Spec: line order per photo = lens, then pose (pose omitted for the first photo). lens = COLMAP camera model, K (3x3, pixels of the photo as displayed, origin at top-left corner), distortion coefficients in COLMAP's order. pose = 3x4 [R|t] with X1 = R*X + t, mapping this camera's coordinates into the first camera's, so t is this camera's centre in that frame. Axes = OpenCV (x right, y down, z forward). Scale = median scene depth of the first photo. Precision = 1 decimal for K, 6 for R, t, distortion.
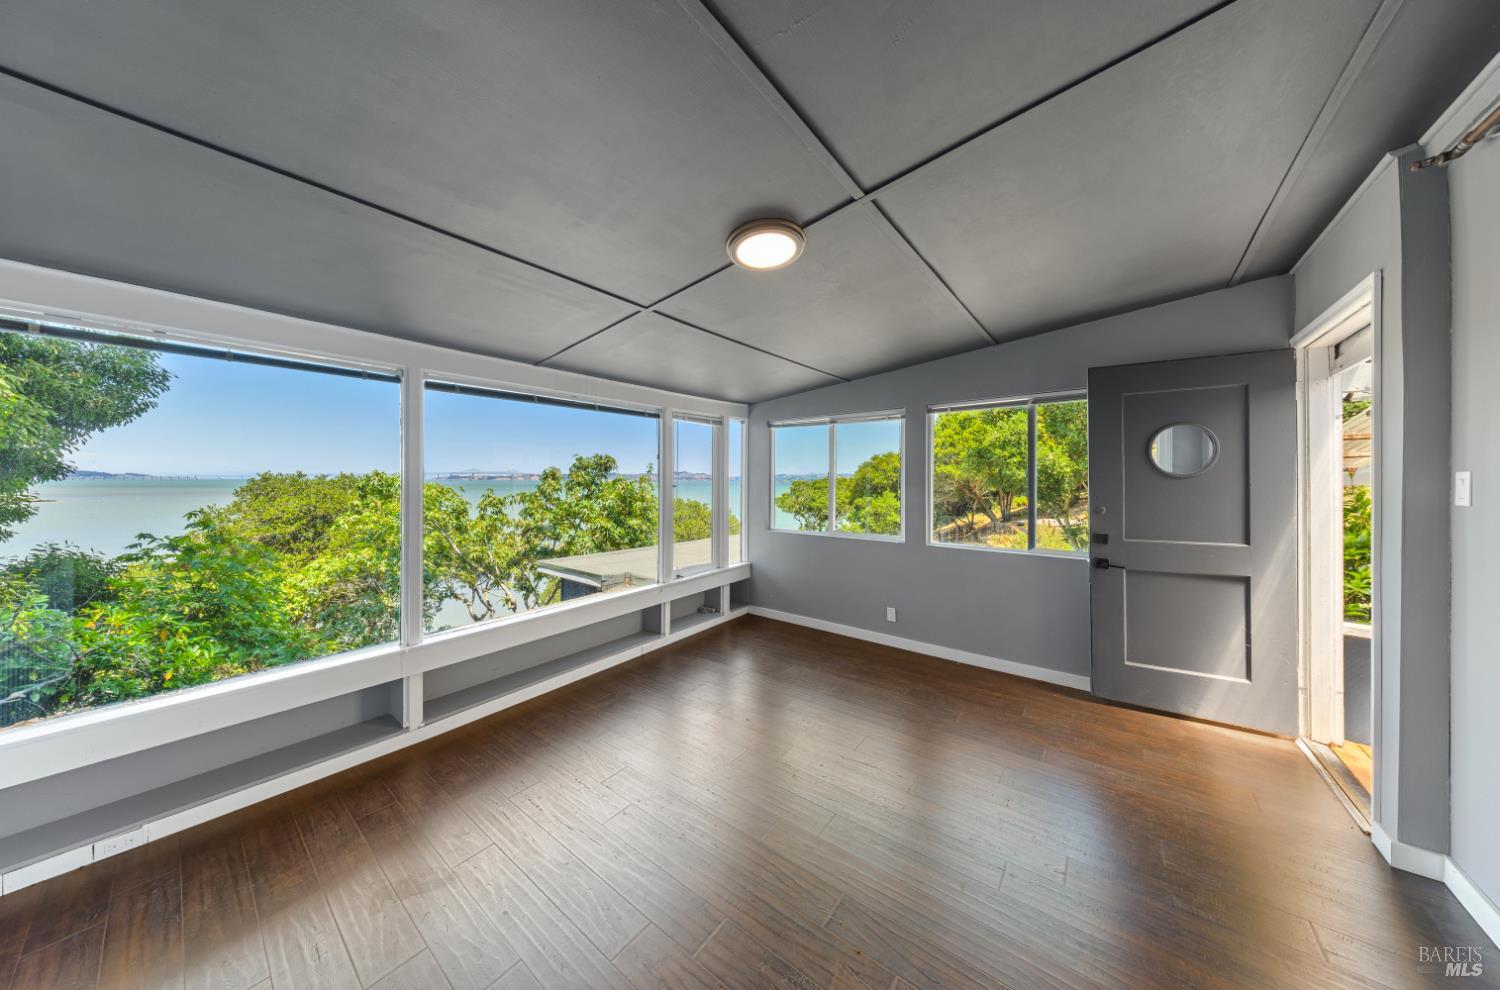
lens RADIAL K [[447.9, 0, 750.8], [0, 447.9, 479.7], [0, 0, 1]] dist [0.006226, -0.000023]
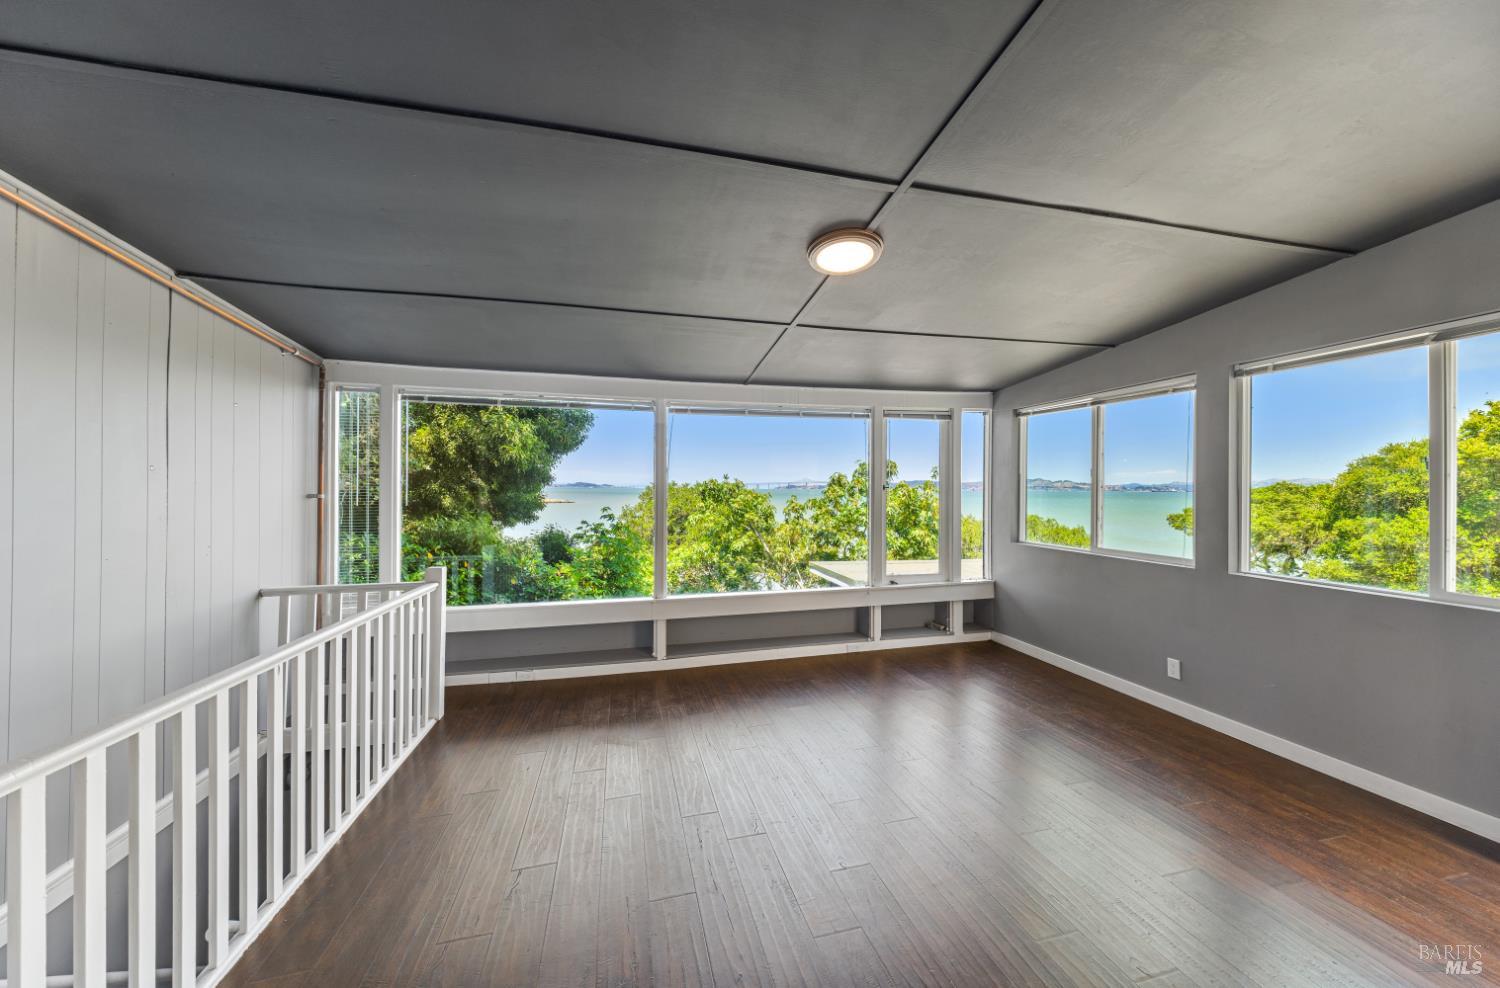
lens RADIAL K [[516.3, 0, 750.9], [0, 516.3, 482.1], [0, 0, 1]] dist [-0.001860, -0.000128]
pose [[0.787916, -0.008553, -0.615723, 0.237808], [-0.000251, 0.999899, -0.014211, 0.015978], [0.615783, 0.011351, 0.787834, -0.042786]]
